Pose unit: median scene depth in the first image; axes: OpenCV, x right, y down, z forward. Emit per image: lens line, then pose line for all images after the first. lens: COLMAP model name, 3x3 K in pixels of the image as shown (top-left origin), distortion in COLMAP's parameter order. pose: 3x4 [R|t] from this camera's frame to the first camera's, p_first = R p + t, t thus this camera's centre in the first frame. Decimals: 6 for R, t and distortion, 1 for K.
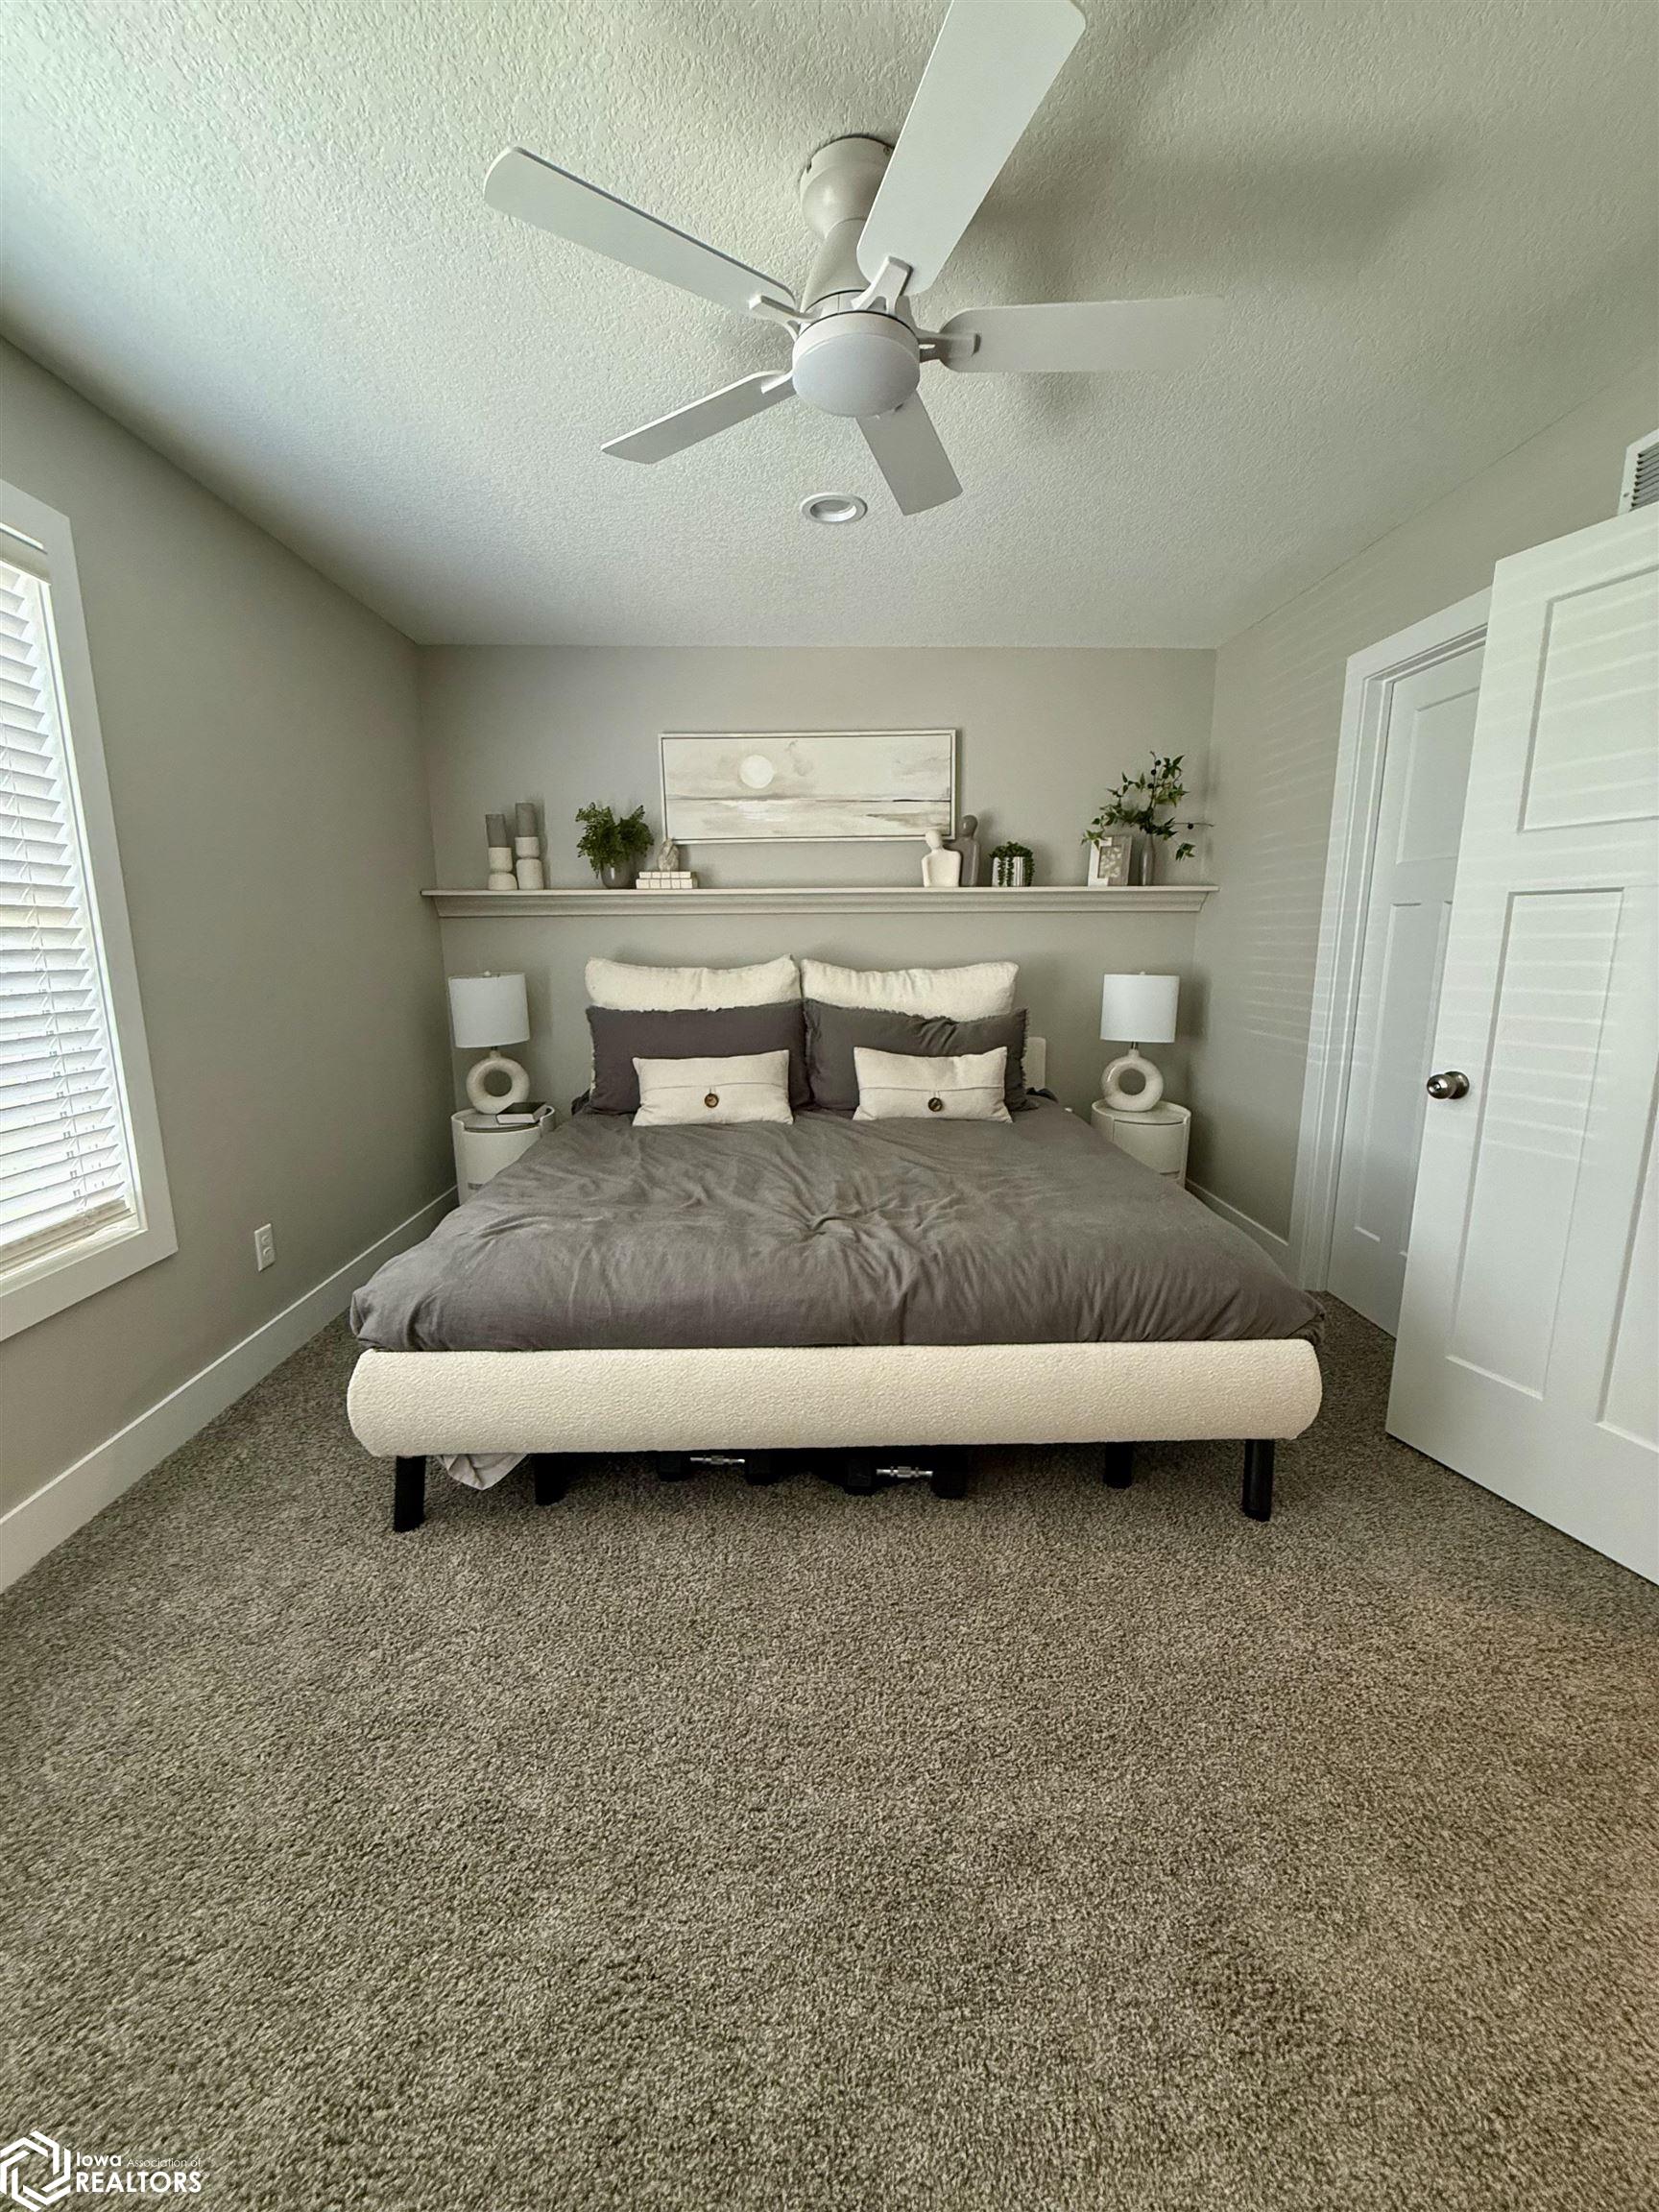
lens RADIAL K [[880.7, 0, 829.5], [0, 880.7, 1106.0], [0, 0, 1]] dist [-0.000519, -0.000218]
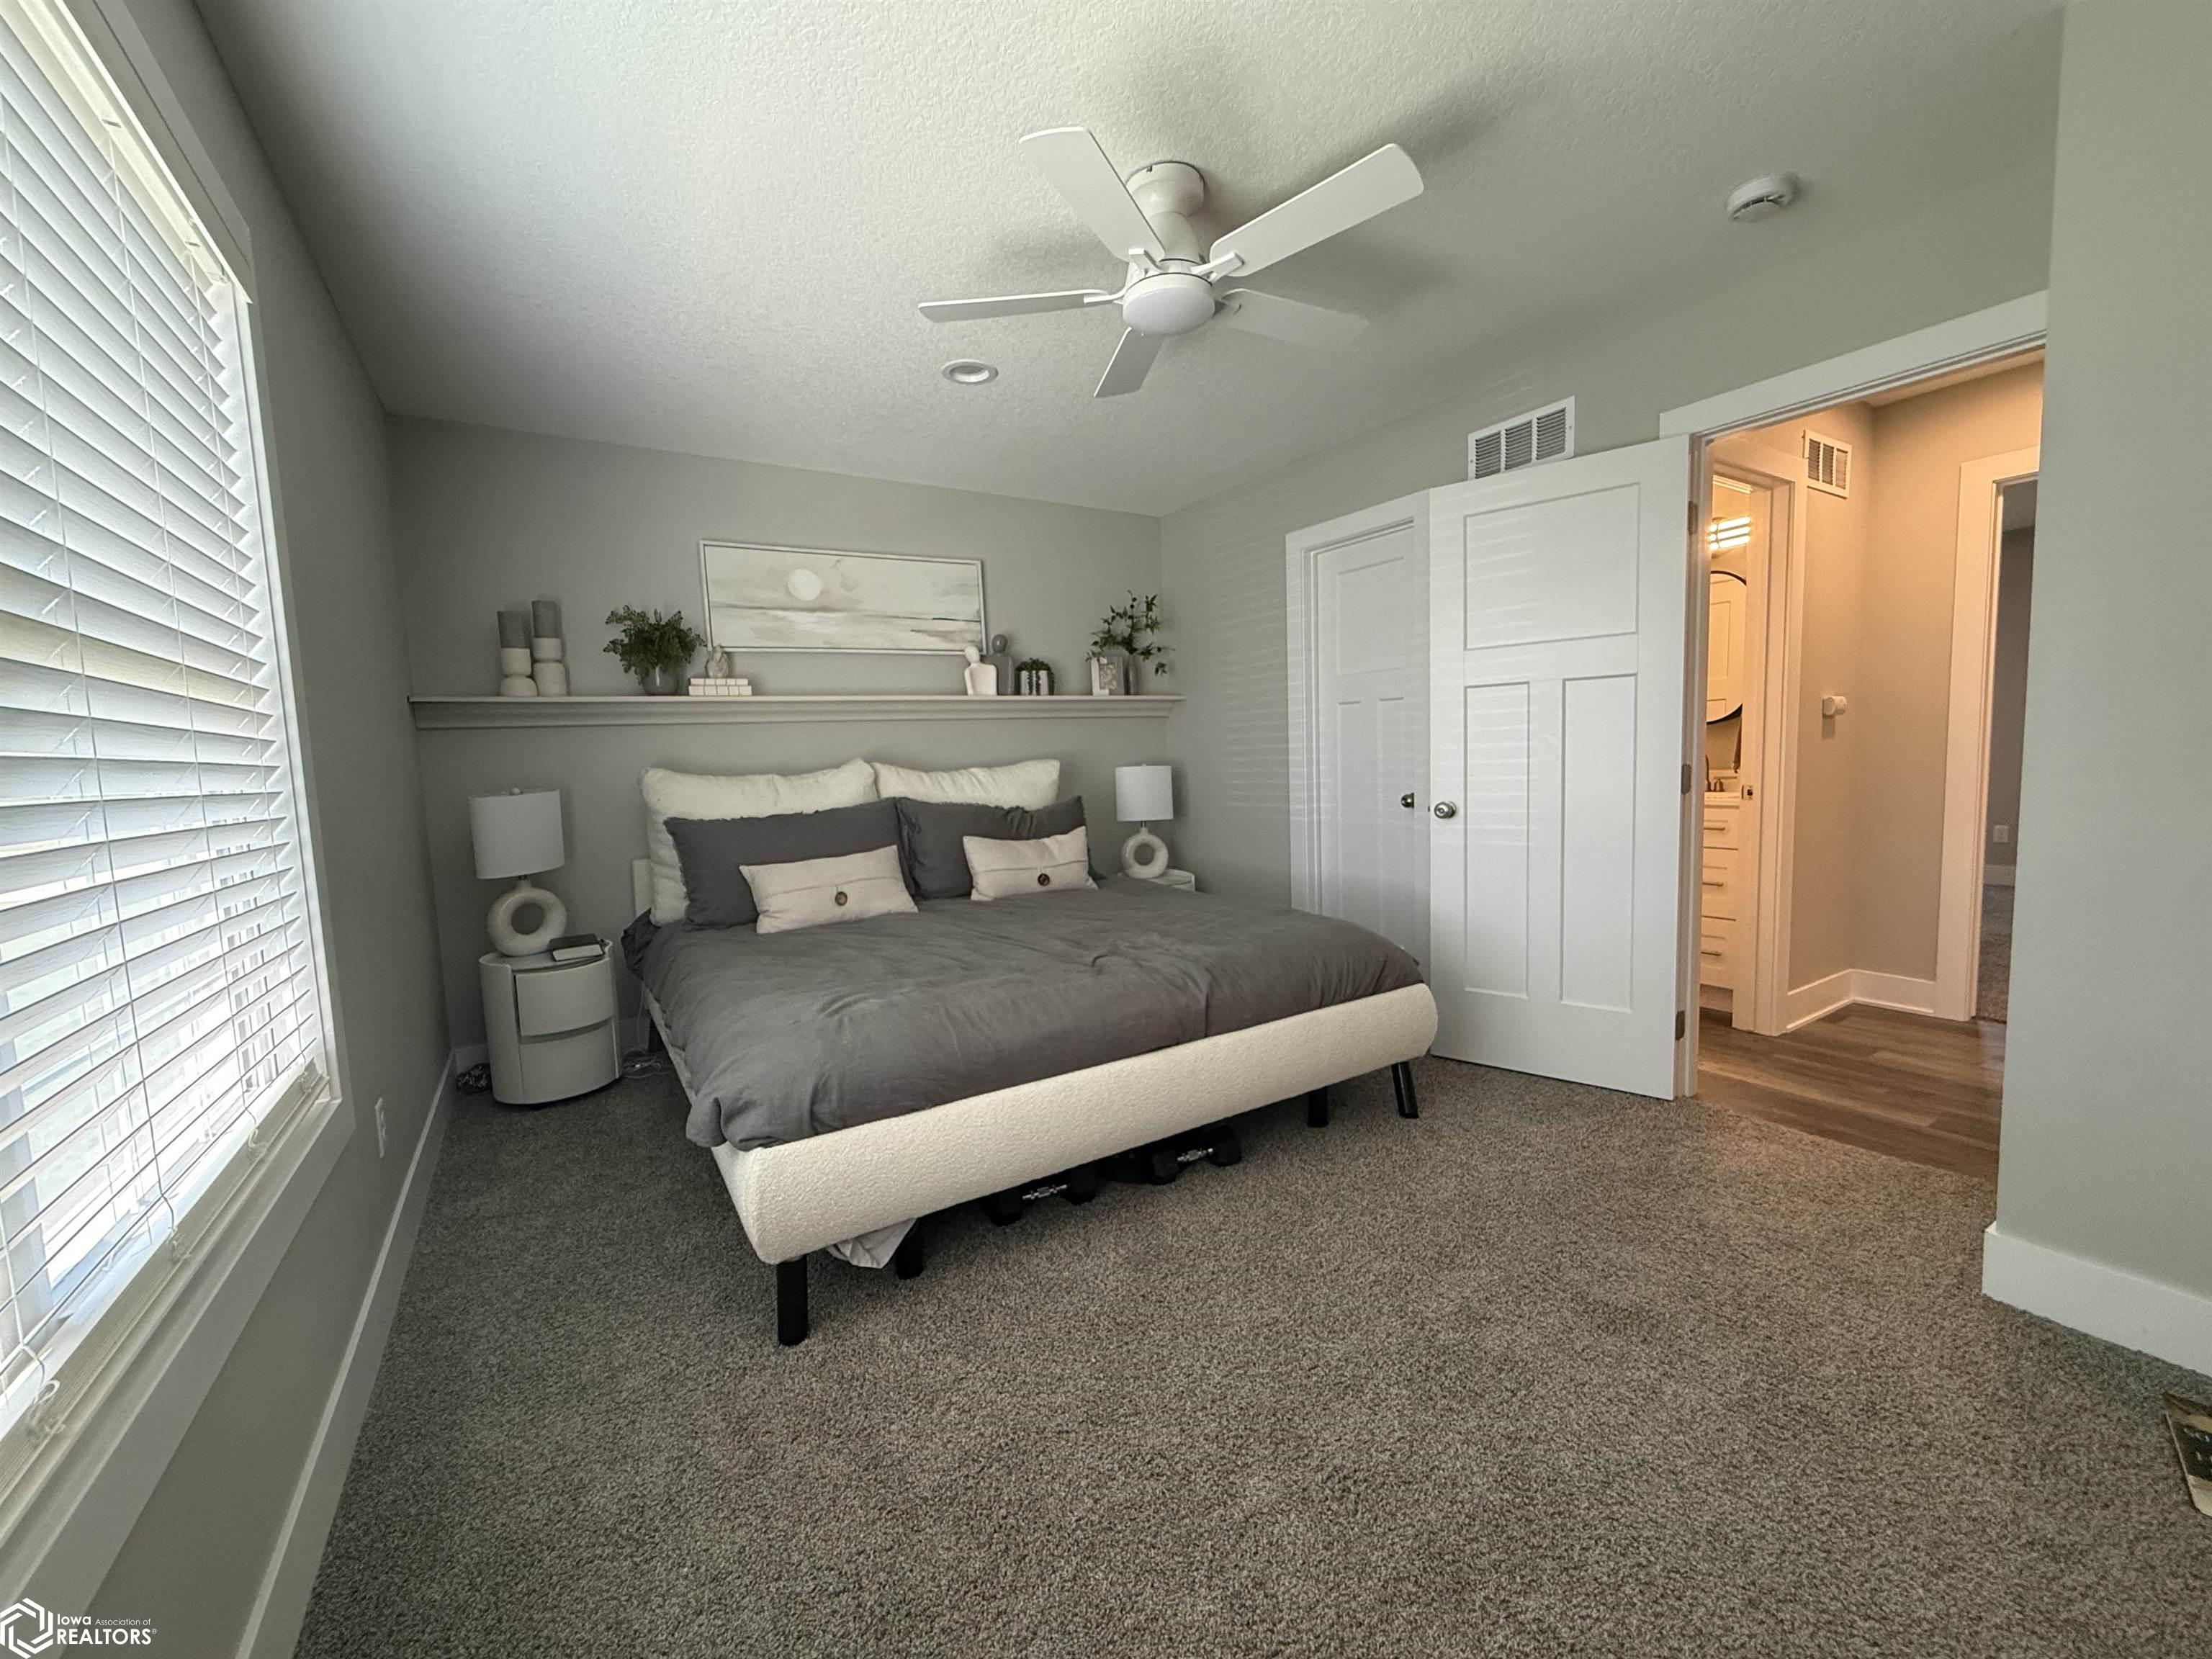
lens RADIAL K [[880.7, 0, 1101.6], [0, 880.7, 837.7], [0, 0, 1]] dist [-0.000519, -0.000218]
pose [[0.861789, -0.076203, 0.501511, -0.329479], [0.130229, 0.988753, -0.073544, 0.033298], [-0.490266, 0.128691, 0.862020, -0.016796]]
